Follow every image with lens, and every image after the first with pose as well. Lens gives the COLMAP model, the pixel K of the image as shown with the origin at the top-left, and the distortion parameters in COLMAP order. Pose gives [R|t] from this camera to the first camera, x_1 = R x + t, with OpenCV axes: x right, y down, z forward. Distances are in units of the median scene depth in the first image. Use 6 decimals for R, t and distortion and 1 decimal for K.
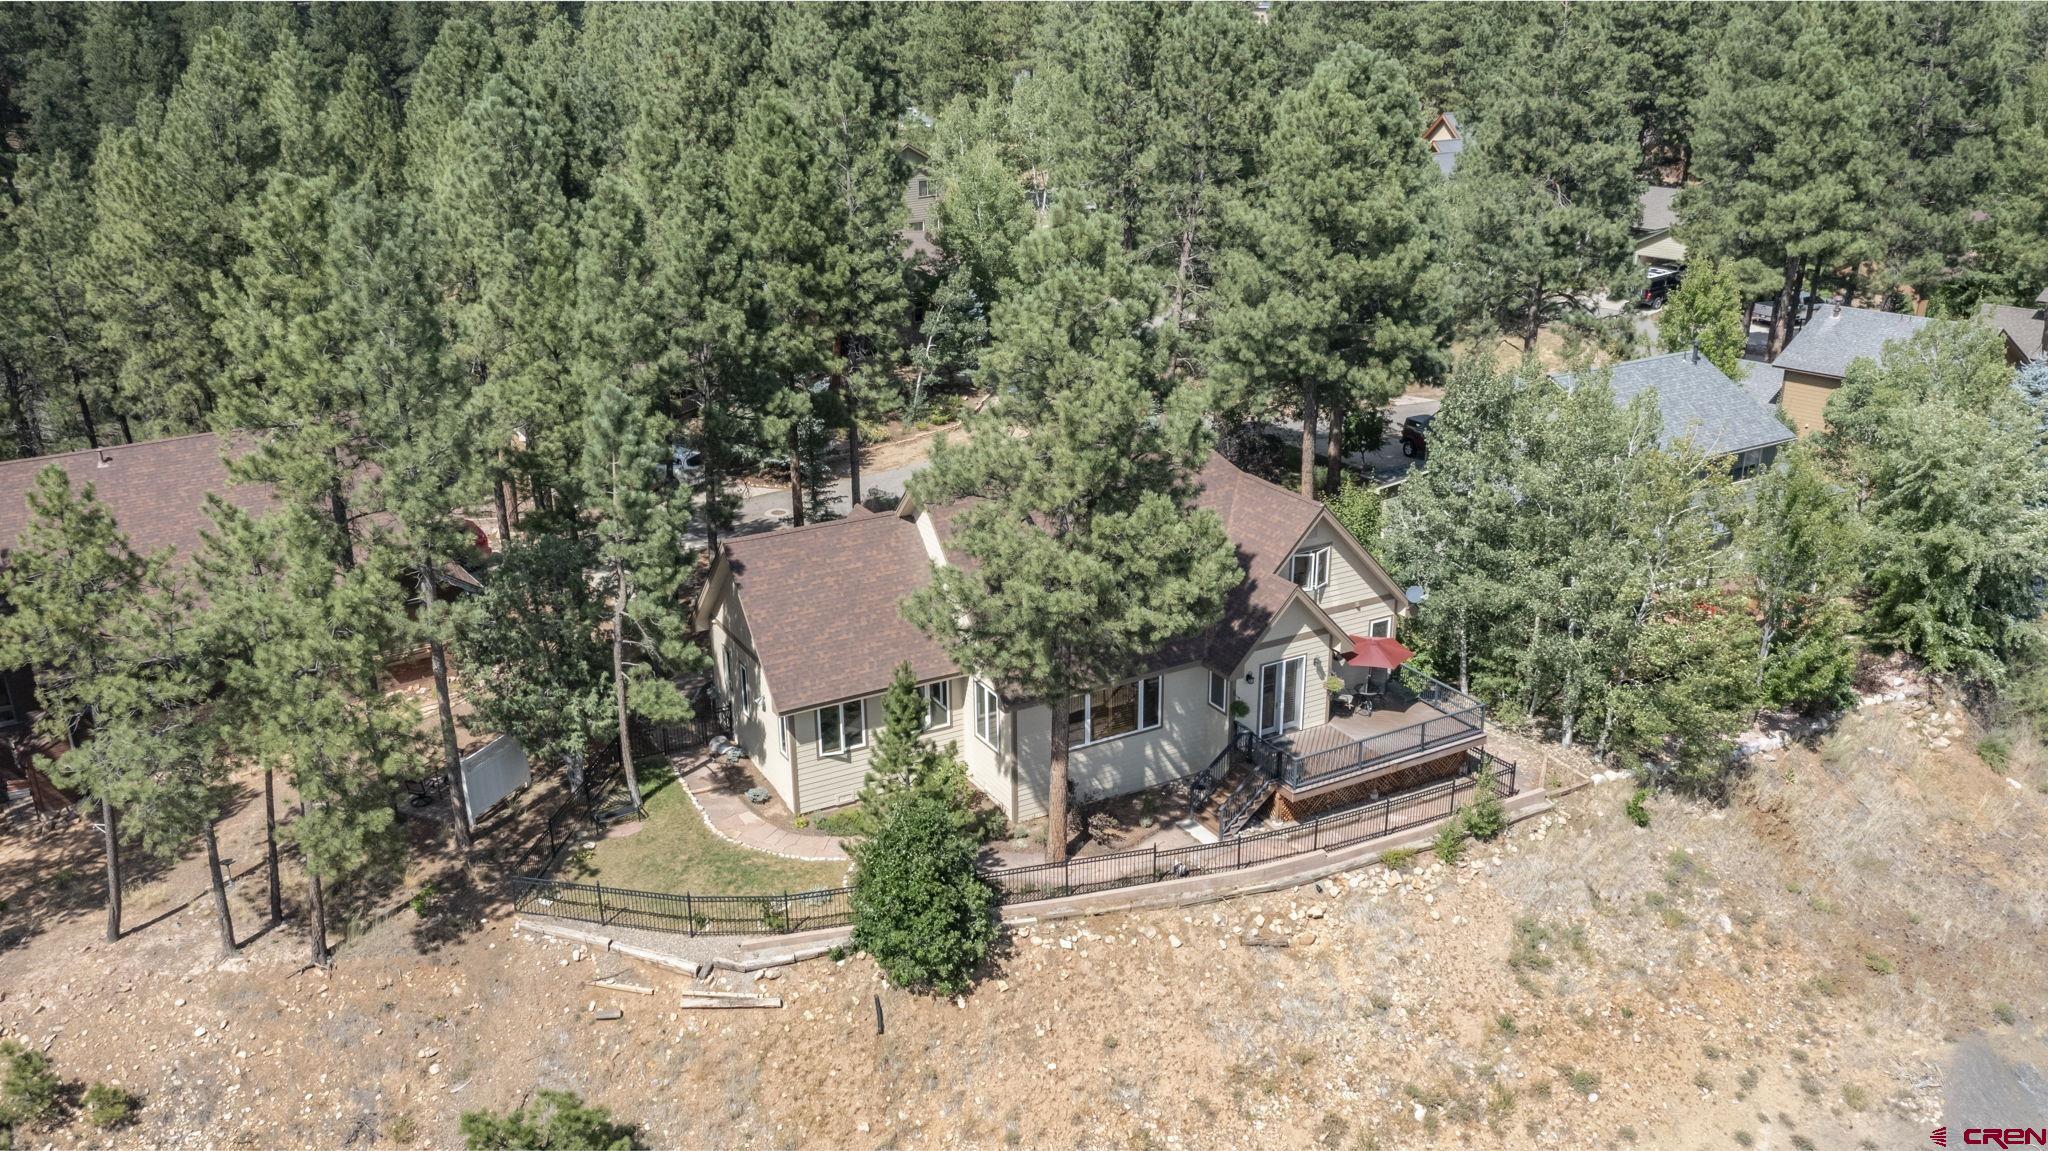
lens RADIAL K [[1631.3, 0, 1016.8], [0, 1631.3, 559.2], [0, 0, 1]] dist [0.000357, -0.017529]
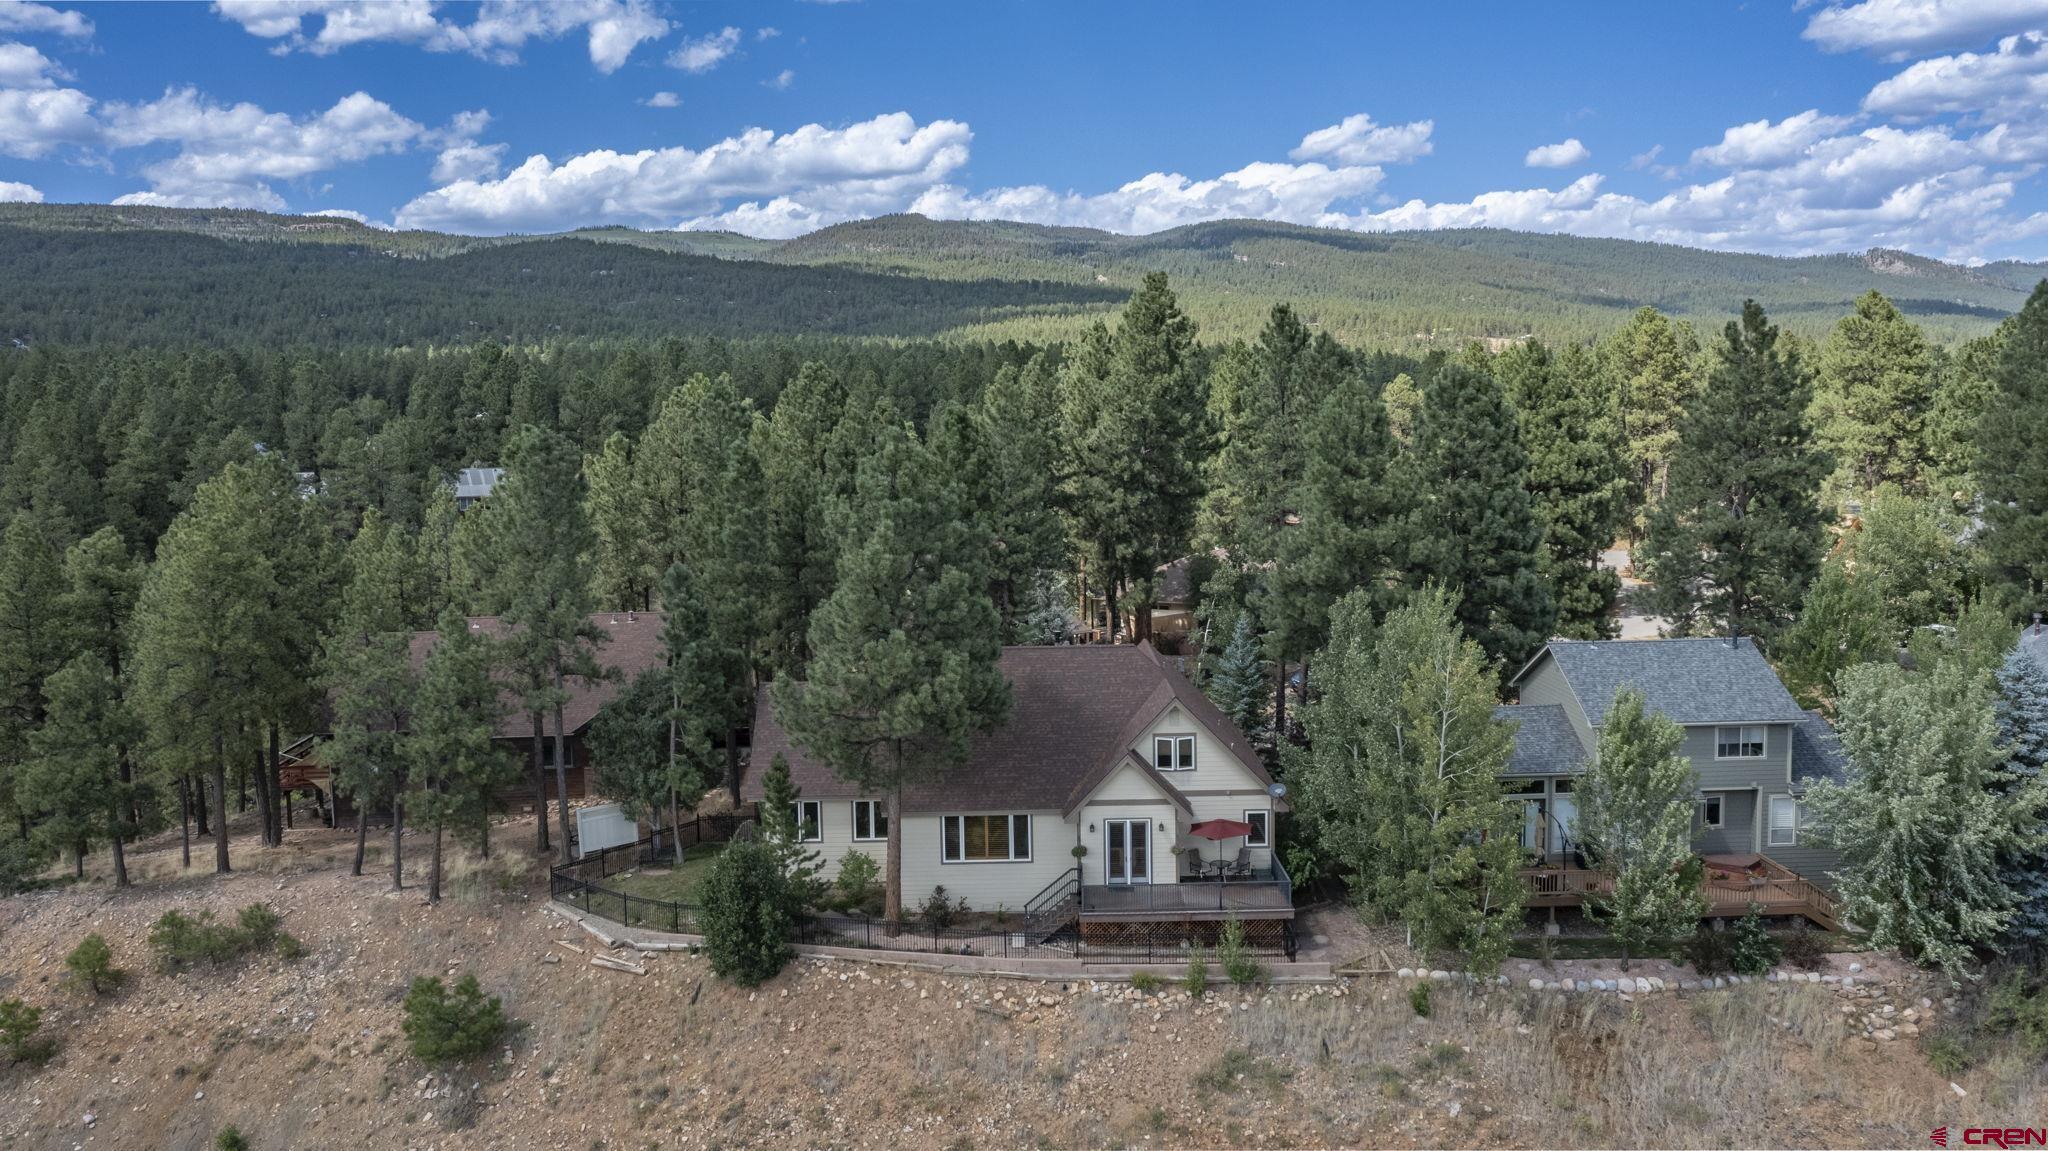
lens RADIAL K [[1631.3, 0, 1039.3], [0, 1631.3, 578.1], [0, 0, 1]] dist [0.000357, -0.017529]
pose [[0.866416, 0.037141, -0.497940, 0.727241], [-0.154597, 0.968182, -0.196783, 0.141795], [0.474788, 0.247476, 0.844590, -0.106773]]
